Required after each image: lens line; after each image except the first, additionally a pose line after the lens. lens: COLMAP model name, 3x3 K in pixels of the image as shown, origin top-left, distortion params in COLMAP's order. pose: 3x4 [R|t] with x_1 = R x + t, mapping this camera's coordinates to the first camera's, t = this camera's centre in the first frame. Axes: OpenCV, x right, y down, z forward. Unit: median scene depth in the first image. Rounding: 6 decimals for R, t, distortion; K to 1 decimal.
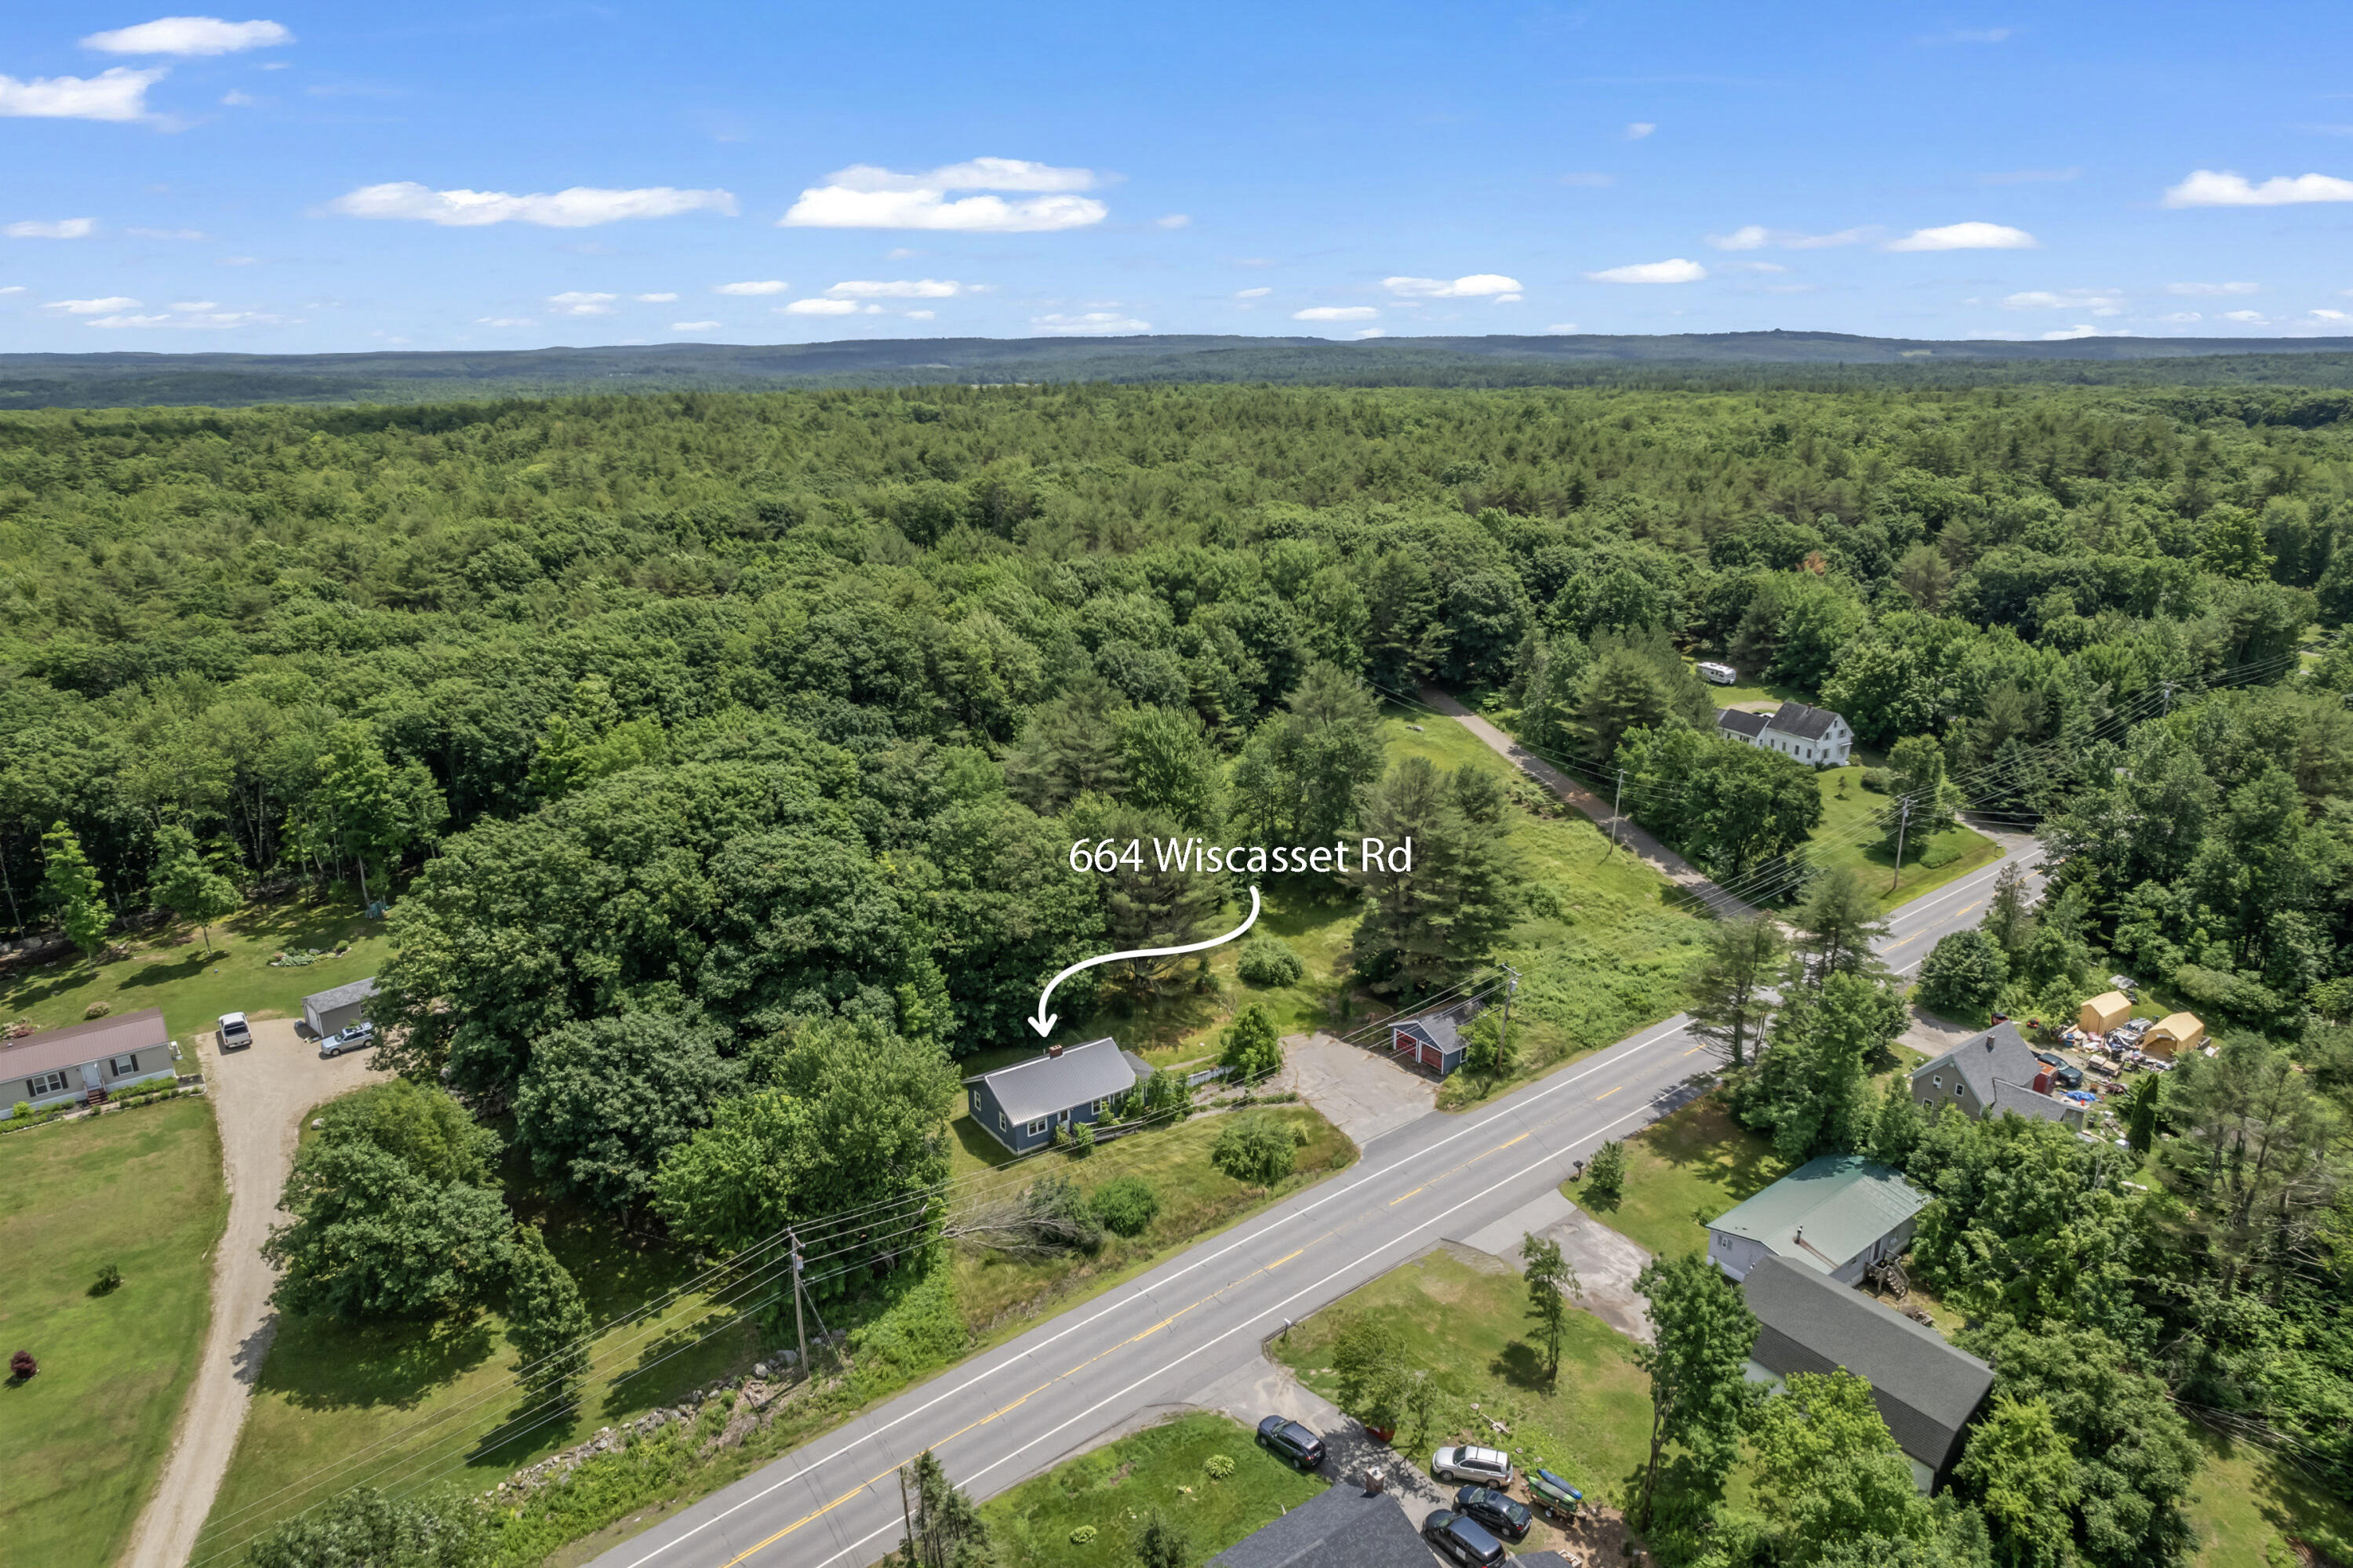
lens RADIAL K [[1515.8, 0, 1191.9], [0, 1515.8, 775.8], [0, 0, 1]] dist [-0.079006, 0.071574]
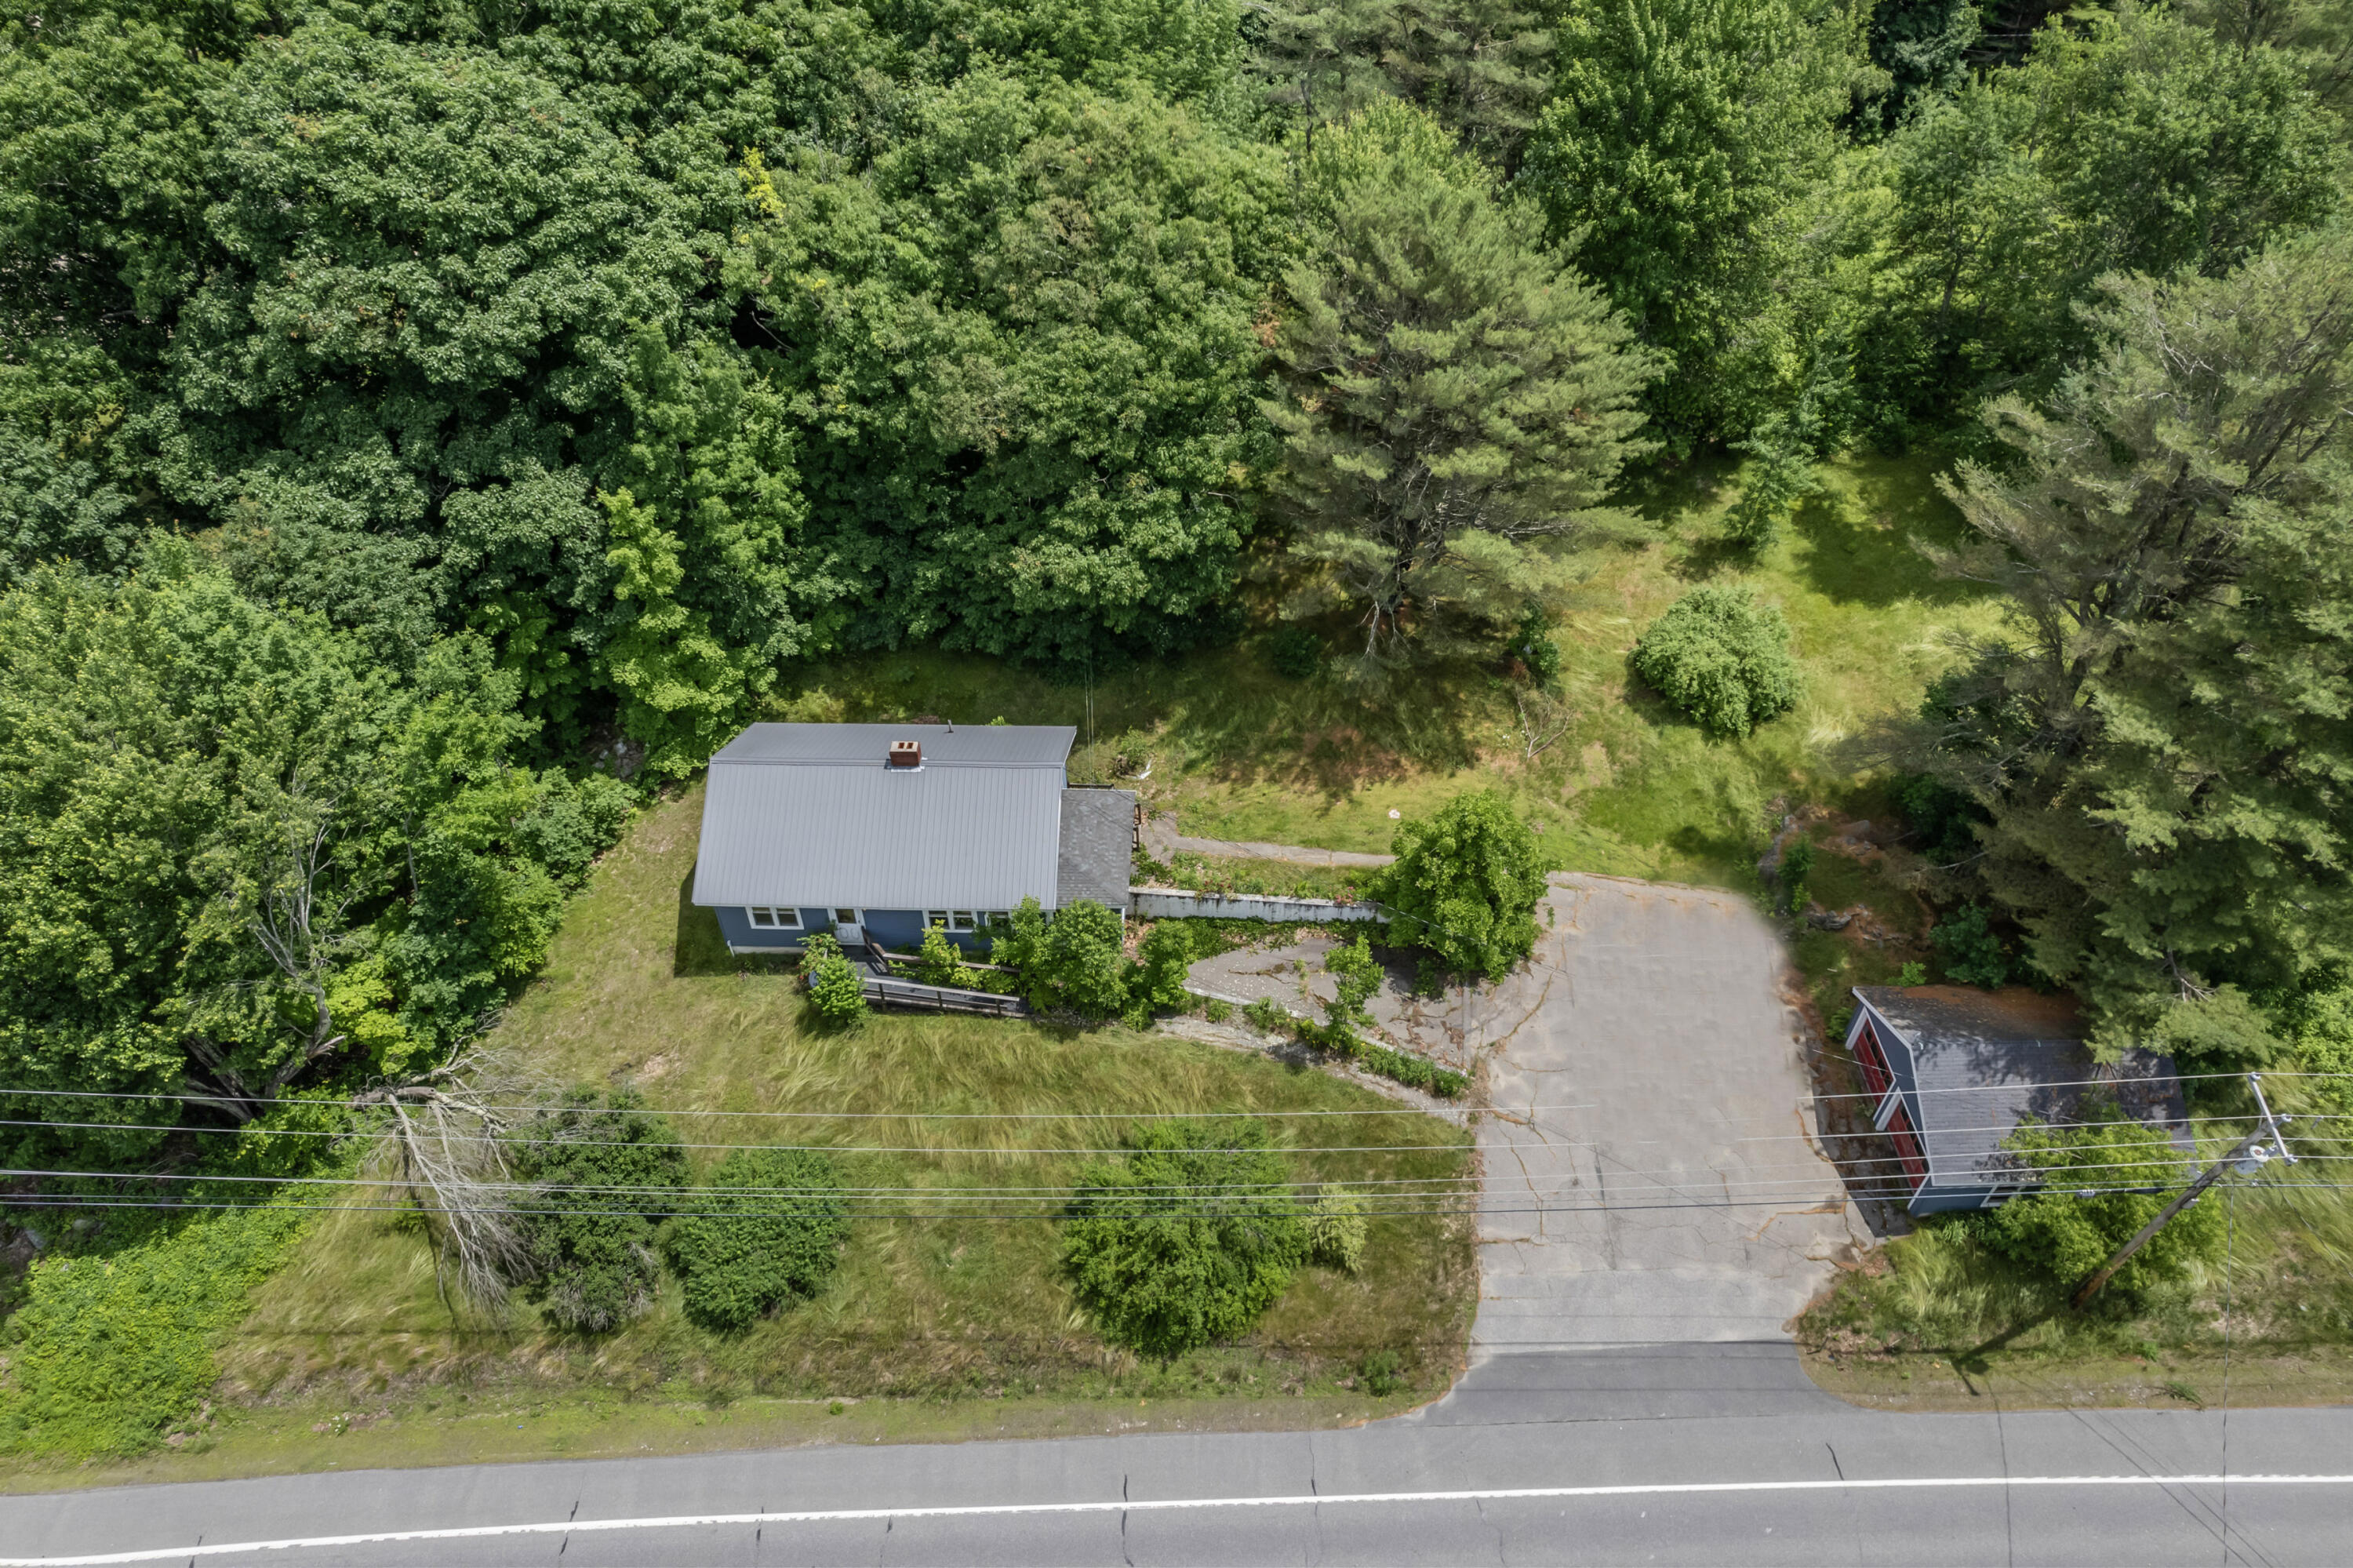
lens RADIAL K [[1515.8, 0, 1191.9], [0, 1515.8, 775.8], [0, 0, 1]] dist [-0.079006, 0.071574]
pose [[0.800735, 0.411145, -0.435640, 0.154289], [-0.169686, 0.853155, 0.493289, -0.027706], [0.574482, -0.321072, 0.752917, 0.740488]]
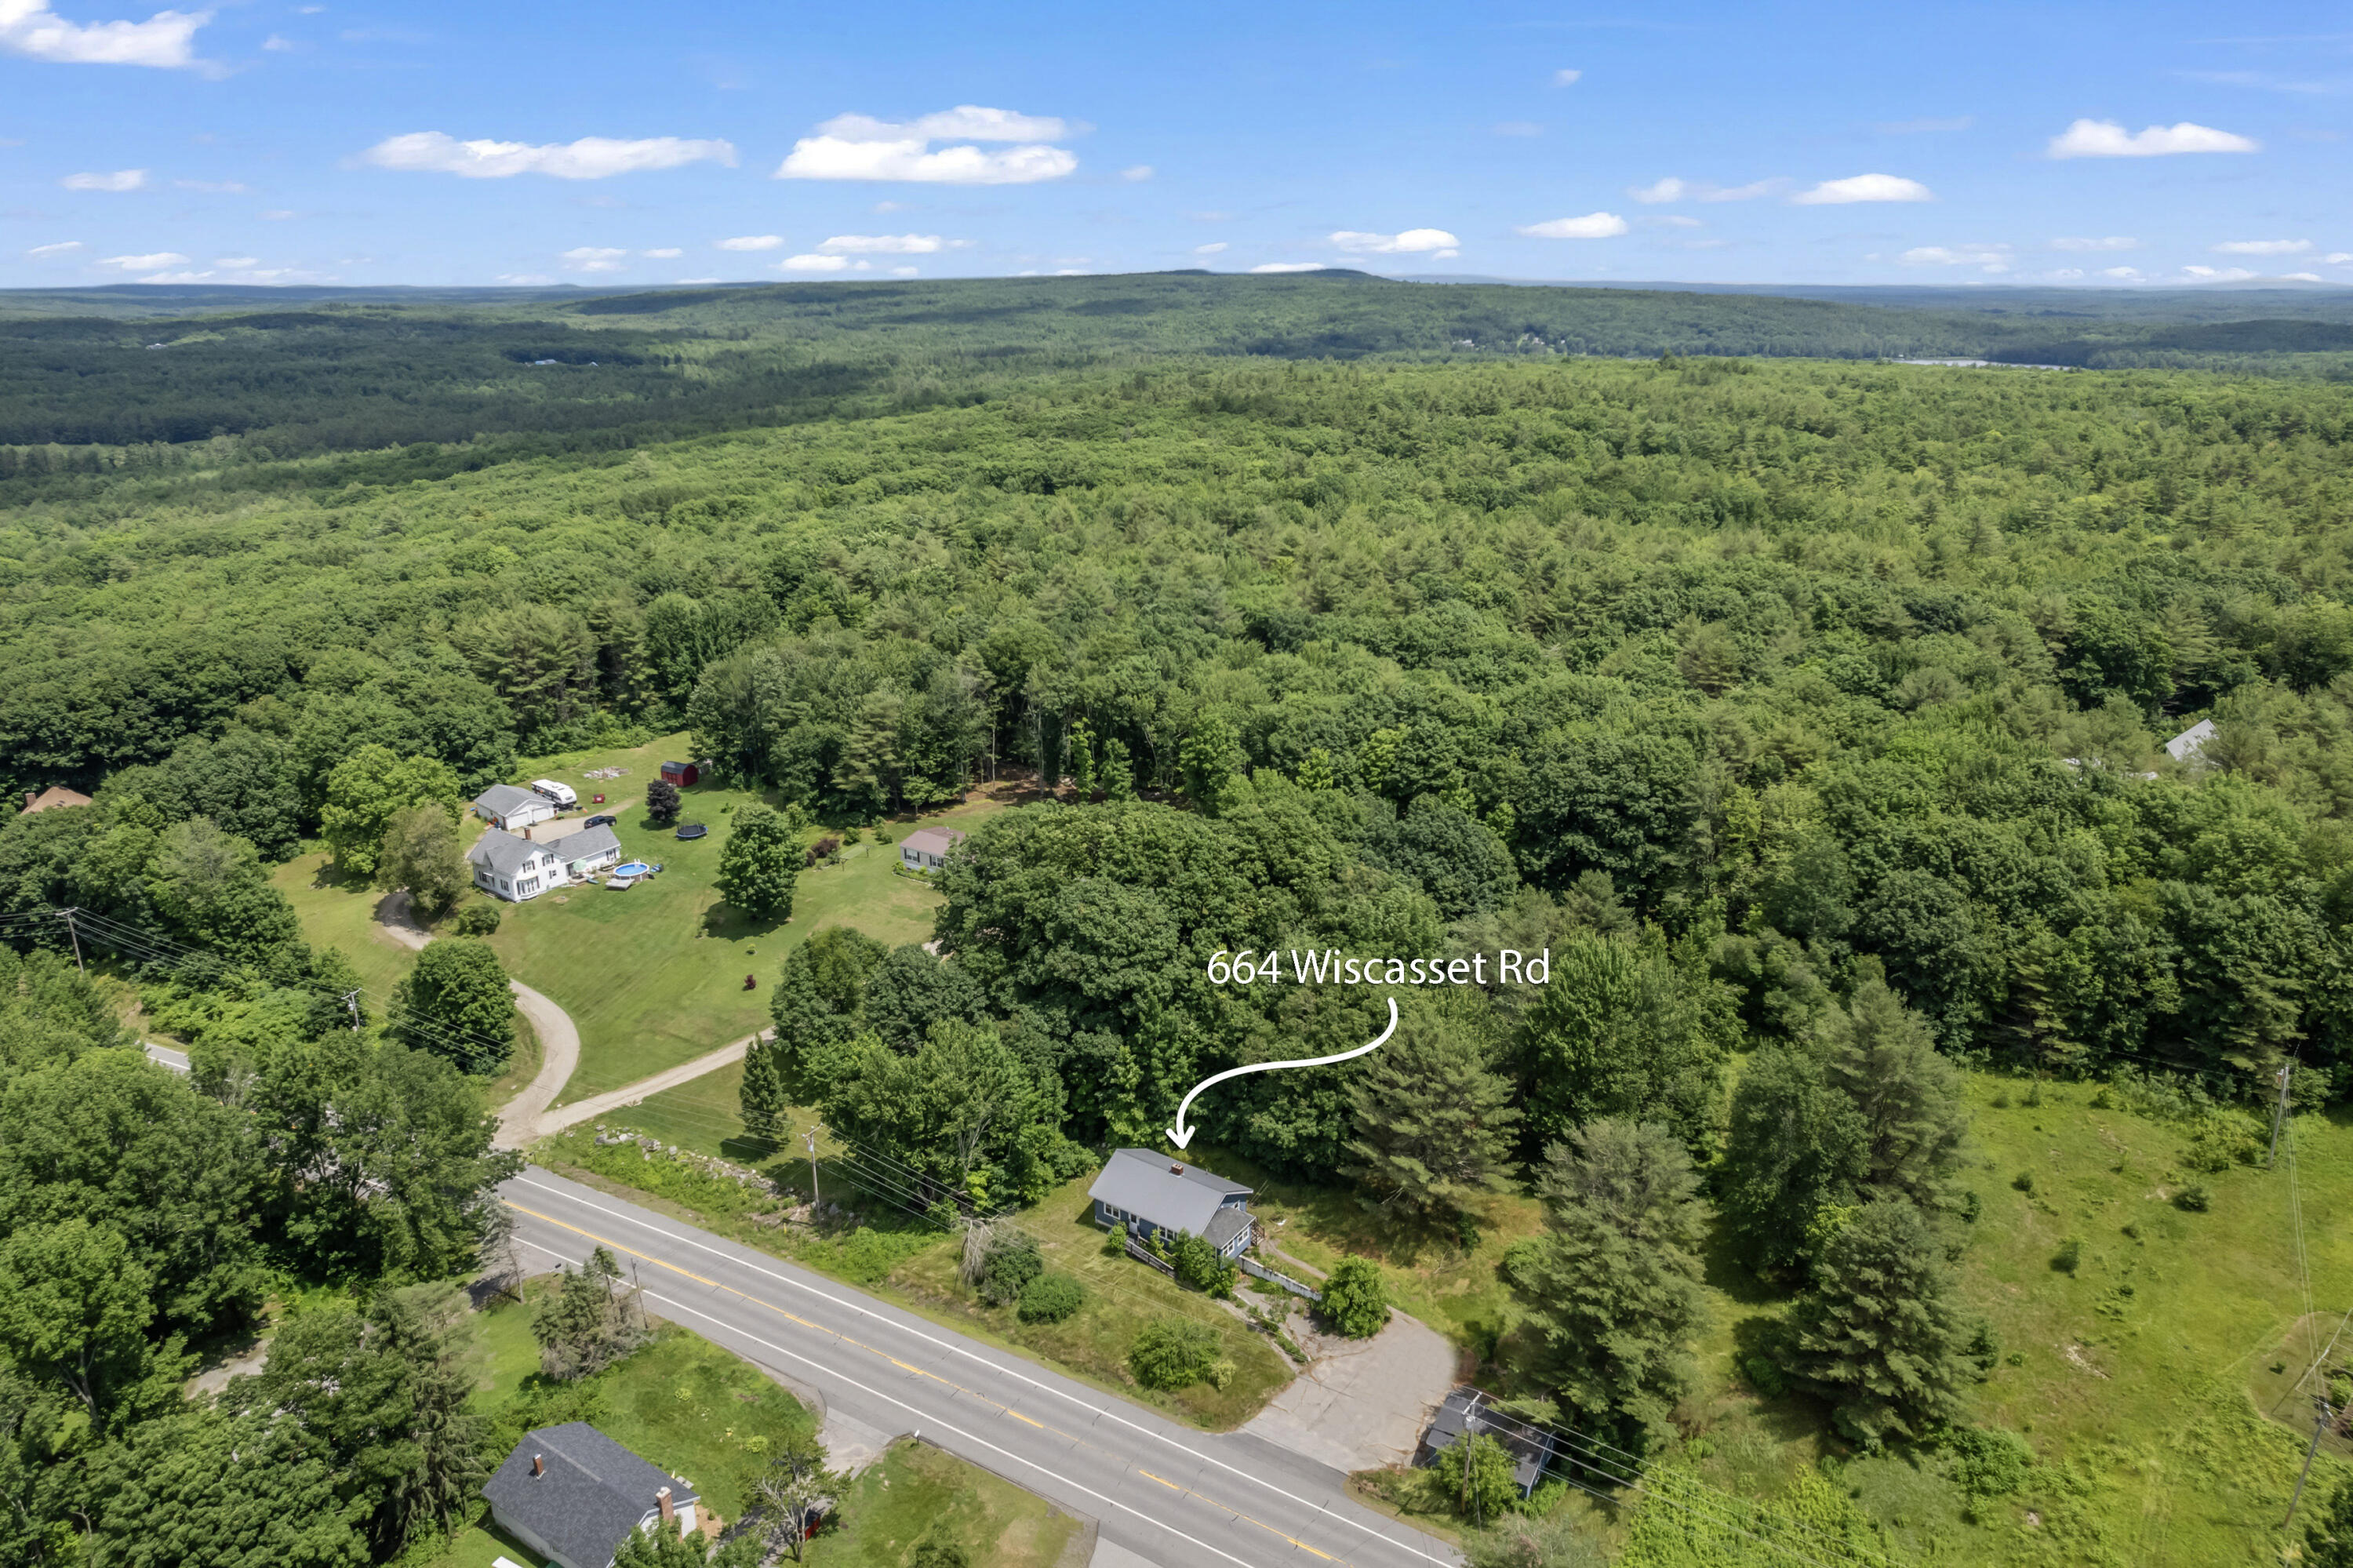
lens RADIAL K [[1562.6, 0, 1187.3], [0, 1562.6, 761.2], [0, 0, 1]] dist [-0.087840, 0.082144]
pose [[0.329991, 0.300615, -0.894839, 0.822833], [-0.263078, 0.939669, 0.218659, -0.338750], [0.906584, 0.163257, 0.389168, 0.530341]]
